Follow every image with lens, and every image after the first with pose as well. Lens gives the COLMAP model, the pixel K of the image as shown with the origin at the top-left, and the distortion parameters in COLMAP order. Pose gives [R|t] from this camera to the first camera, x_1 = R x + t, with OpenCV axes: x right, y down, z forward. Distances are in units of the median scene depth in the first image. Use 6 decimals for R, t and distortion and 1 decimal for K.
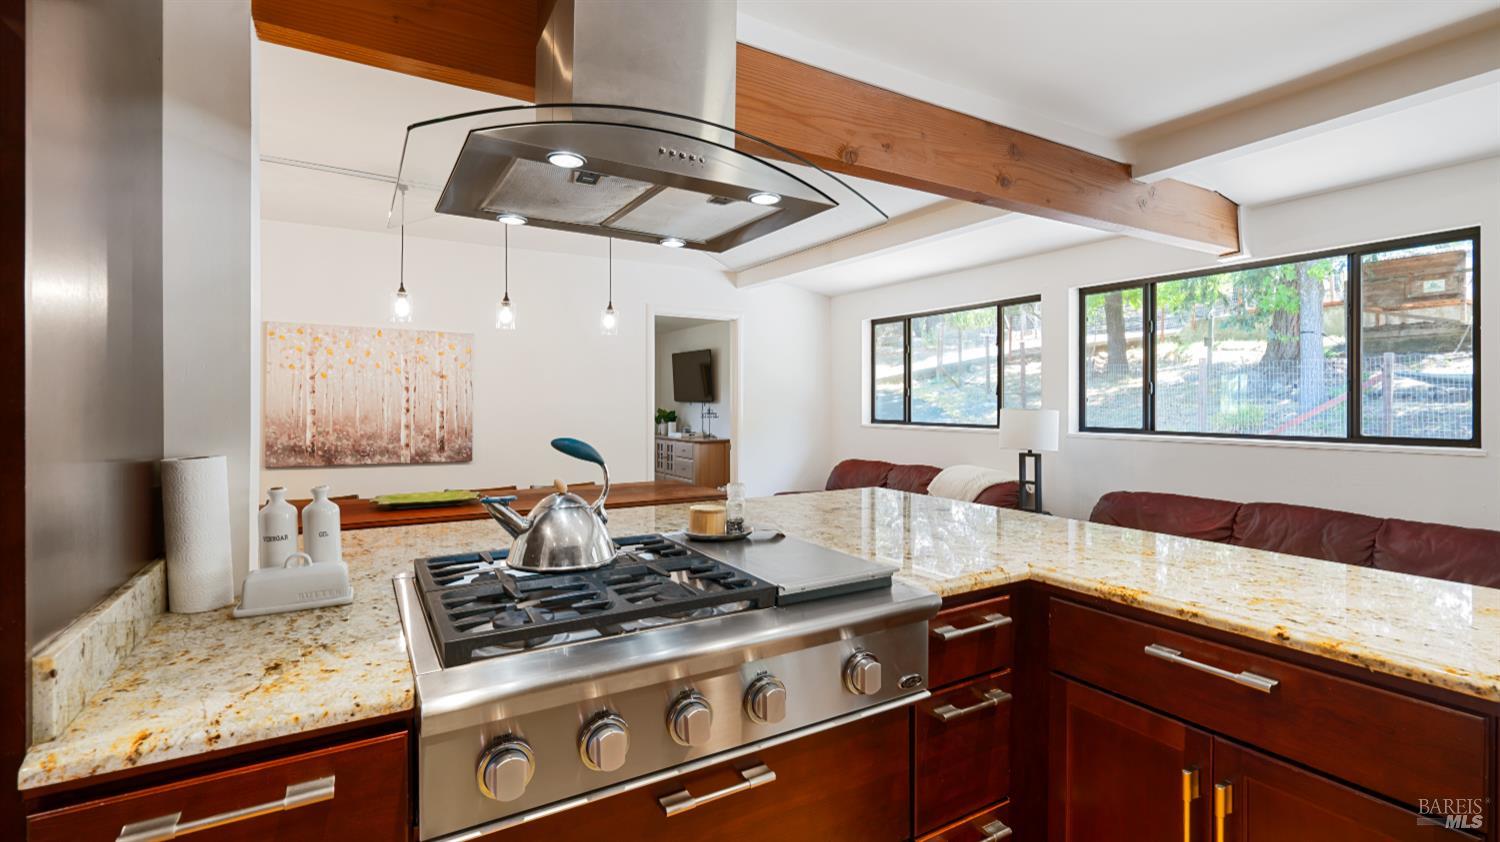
lens RADIAL K [[671.4, 0, 748.7], [0, 671.4, 402.9], [0, 0, 1]] dist [0.001186, 0.000444]
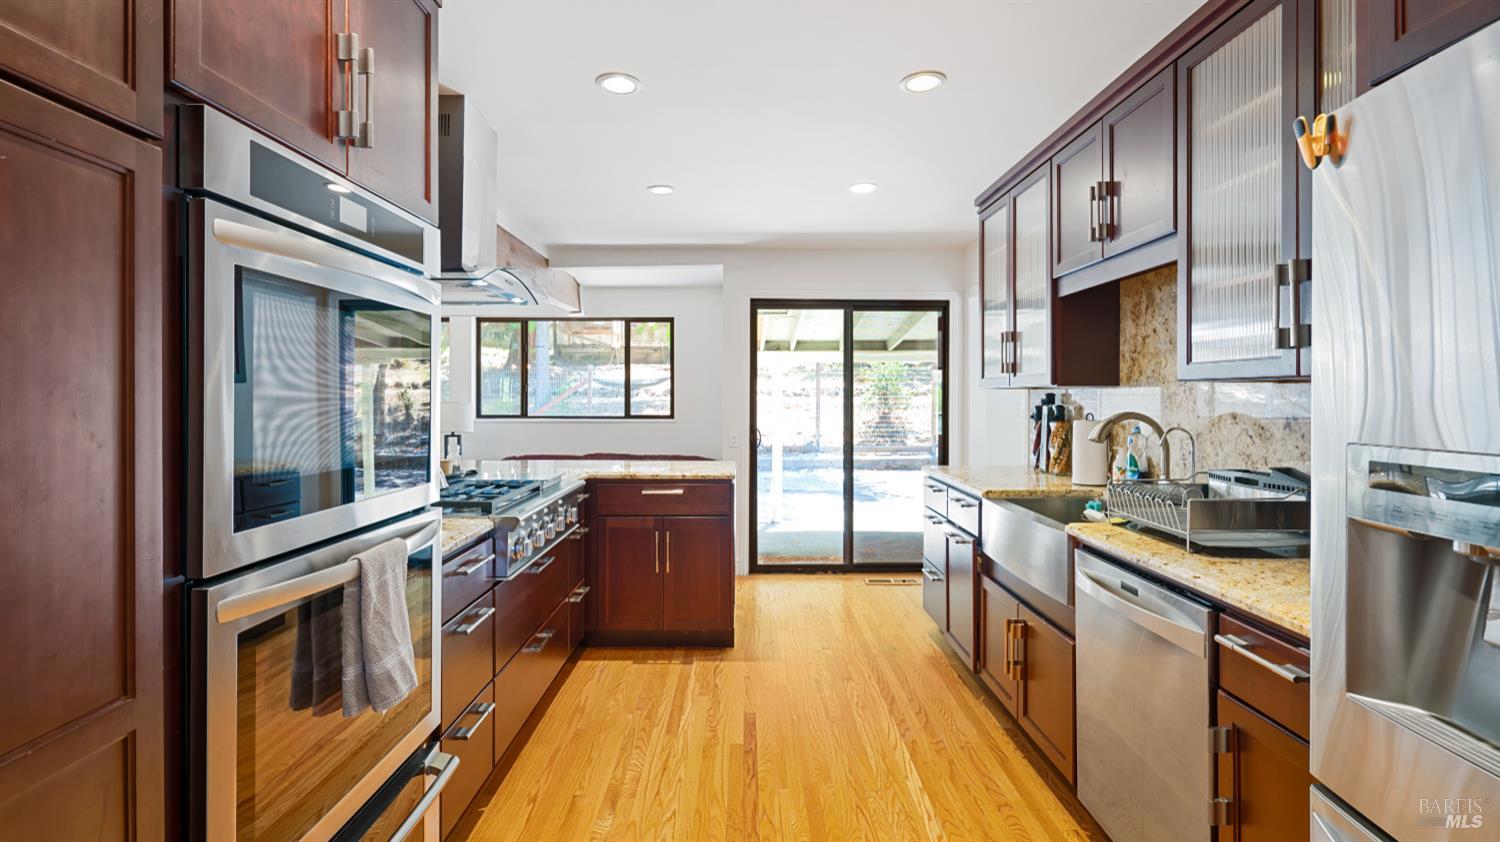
lens RADIAL K [[687.6, 0, 742.8], [0, 687.6, 396.8], [0, 0, 1]] dist [0.000245, -0.000564]
pose [[0.510994, 0.001605, 0.859583, -0.492877], [-0.000781, 0.999999, -0.001403, -0.001254], [-0.859584, 0.000046, 0.510994, -0.231933]]
